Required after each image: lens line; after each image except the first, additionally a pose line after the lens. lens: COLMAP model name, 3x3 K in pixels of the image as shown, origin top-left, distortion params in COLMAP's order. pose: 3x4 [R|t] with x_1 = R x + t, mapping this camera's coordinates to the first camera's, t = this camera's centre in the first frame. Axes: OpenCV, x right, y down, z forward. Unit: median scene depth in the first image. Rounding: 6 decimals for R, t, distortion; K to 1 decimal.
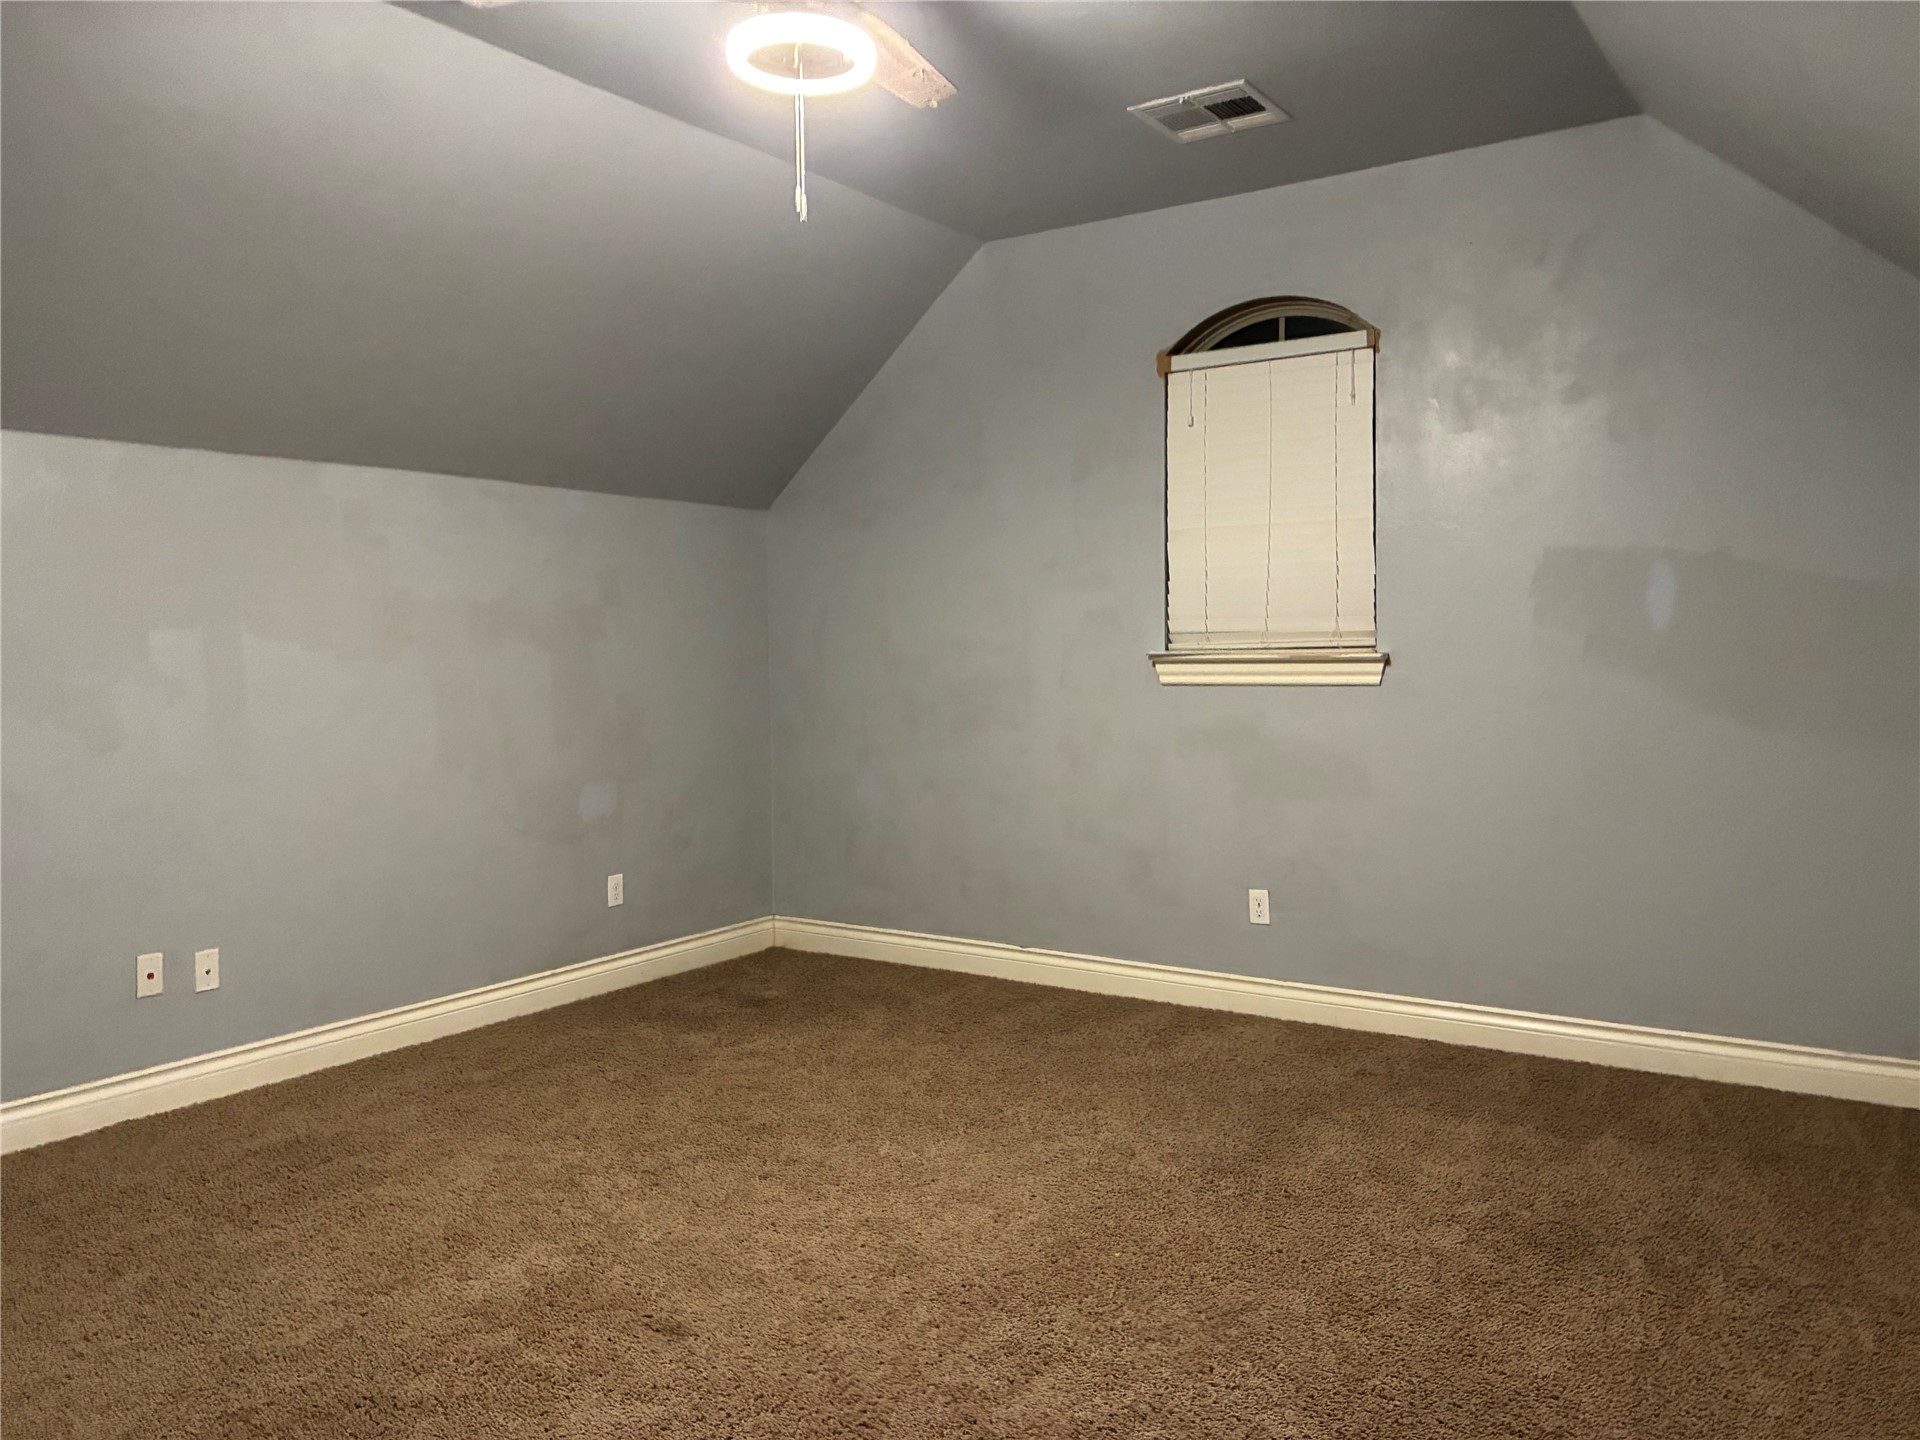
lens RADIAL K [[1437.6, 0, 964.2], [0, 1437.6, 692.3], [0, 0, 1]] dist [0.058070, -0.000620]
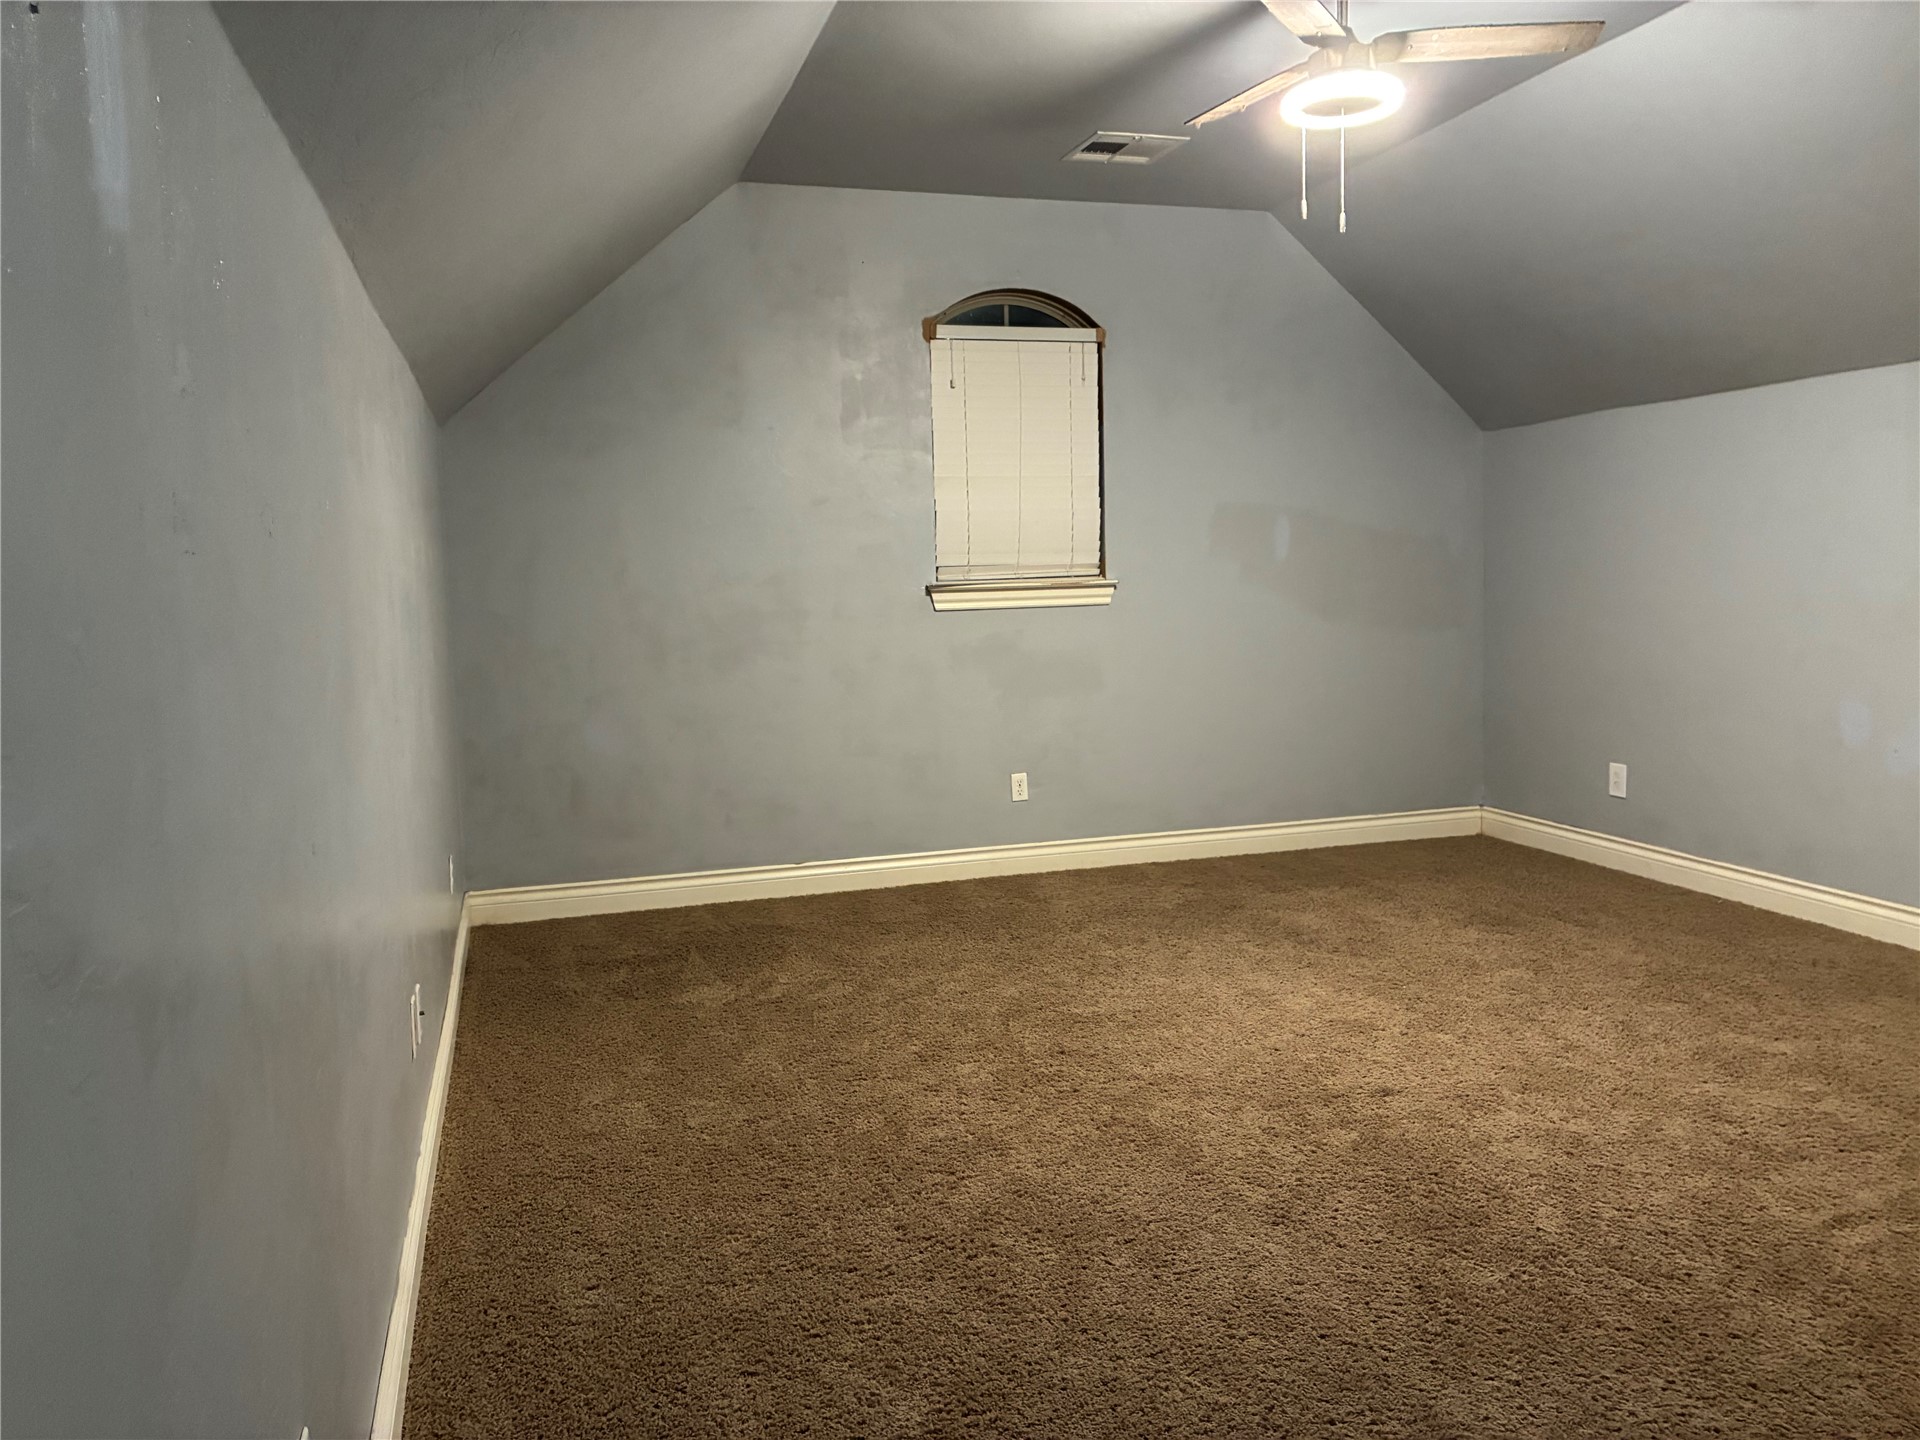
lens RADIAL K [[1437.6, 0, 964.2], [0, 1437.6, 692.3], [0, 0, 1]] dist [0.058070, -0.000620]
pose [[0.605799, -0.070931, 0.792449, -0.799131], [0.042675, 0.997481, 0.056660, -0.004697], [-0.794472, -0.000507, 0.607300, 0.285939]]
